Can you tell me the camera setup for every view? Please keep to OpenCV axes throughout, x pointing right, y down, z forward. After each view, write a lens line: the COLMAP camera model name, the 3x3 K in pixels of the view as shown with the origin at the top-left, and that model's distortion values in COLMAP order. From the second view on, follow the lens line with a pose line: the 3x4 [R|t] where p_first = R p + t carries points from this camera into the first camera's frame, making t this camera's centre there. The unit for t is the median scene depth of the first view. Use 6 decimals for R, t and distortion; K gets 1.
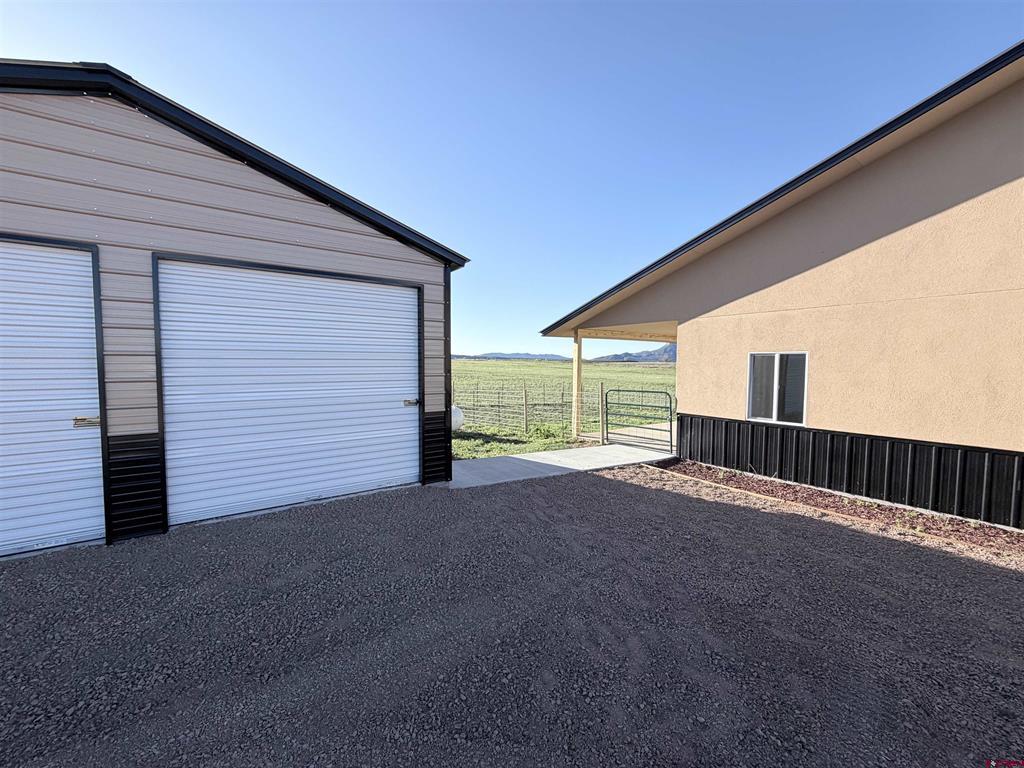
lens RADIAL K [[409.2, 0, 511.1], [0, 409.2, 386.5], [0, 0, 1]] dist [-0.001459, -0.000081]
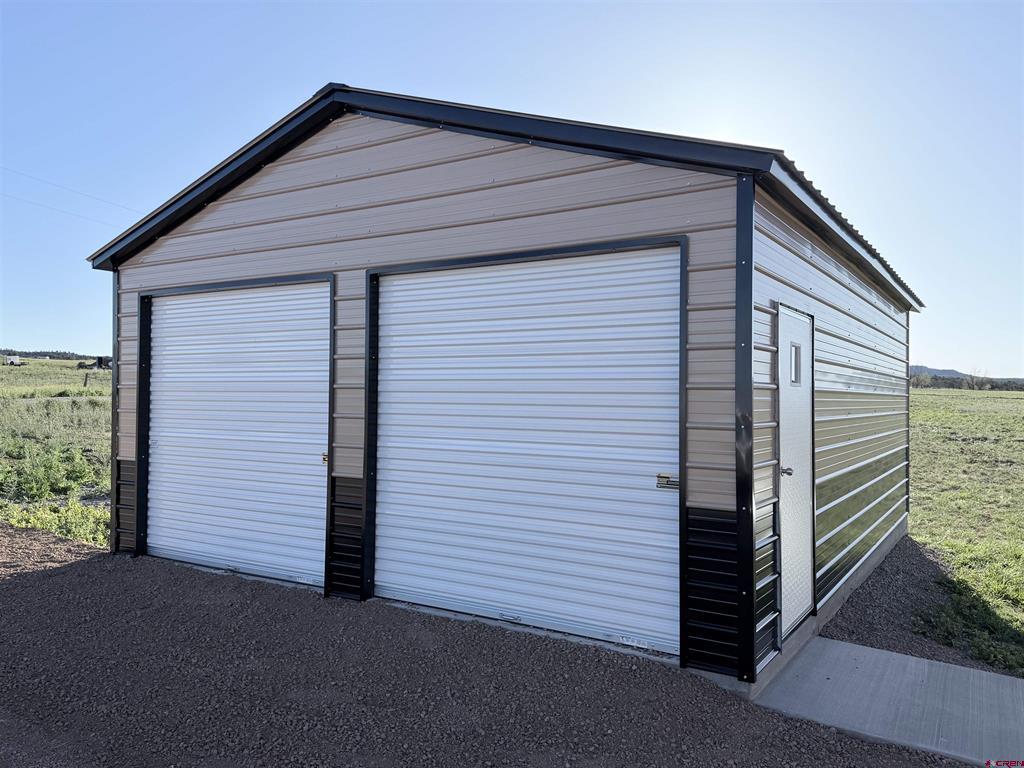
lens RADIAL K [[869.7, 0, 511.9], [0, 869.7, 382.8], [0, 0, 1]] dist [0.133179, 0.001283]
pose [[0.319327, -0.014778, -0.947529, 0.667427], [-0.063036, 0.997333, -0.036799, -0.026984], [0.945546, 0.071479, 0.317544, 0.483950]]
